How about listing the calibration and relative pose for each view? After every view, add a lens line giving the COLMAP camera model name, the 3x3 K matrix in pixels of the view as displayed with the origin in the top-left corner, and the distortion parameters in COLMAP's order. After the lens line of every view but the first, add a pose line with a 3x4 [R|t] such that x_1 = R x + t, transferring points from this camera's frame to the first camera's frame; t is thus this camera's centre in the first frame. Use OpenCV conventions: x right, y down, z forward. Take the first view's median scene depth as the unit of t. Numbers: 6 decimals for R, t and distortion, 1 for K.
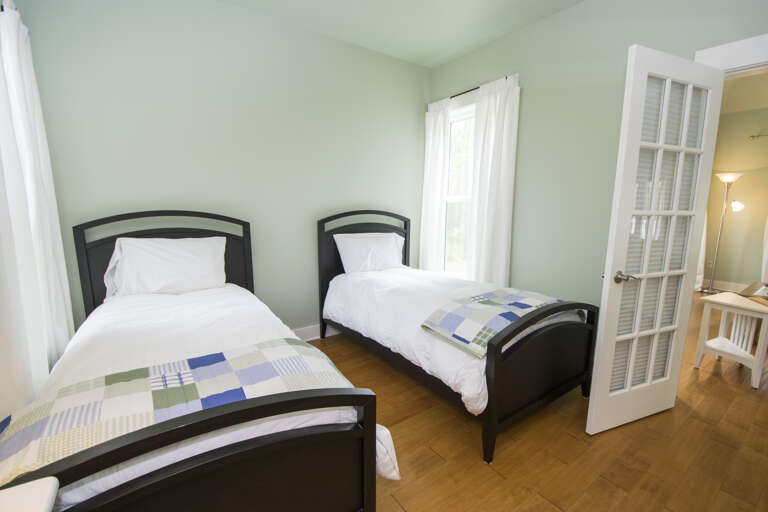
lens RADIAL K [[345.7, 0, 383.1], [0, 345.7, 254.5], [0, 0, 1]] dist [0.006564, -0.014313]
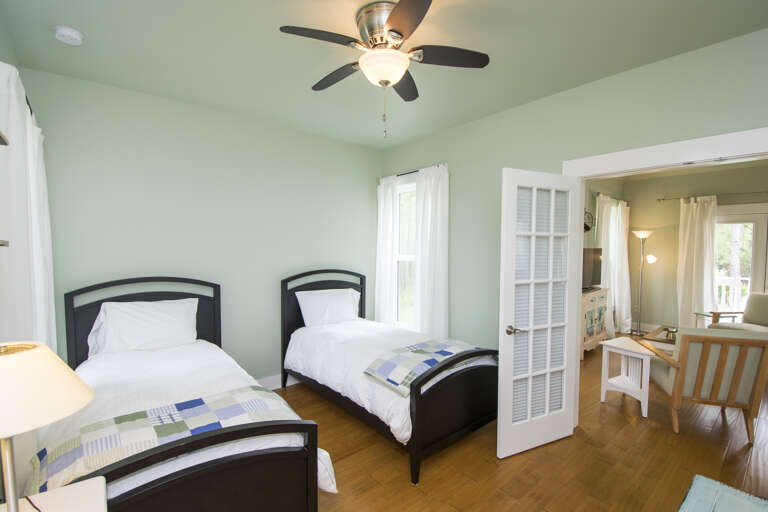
lens RADIAL K [[345.7, 0, 381.9], [0, 345.7, 259.2], [0, 0, 1]] dist [0.006564, -0.014313]
pose [[0.996119, -0.003562, 0.087947, 0.066181], [0.013858, 0.993066, -0.116736, -0.049274], [-0.086922, 0.117501, 0.989261, -0.266150]]
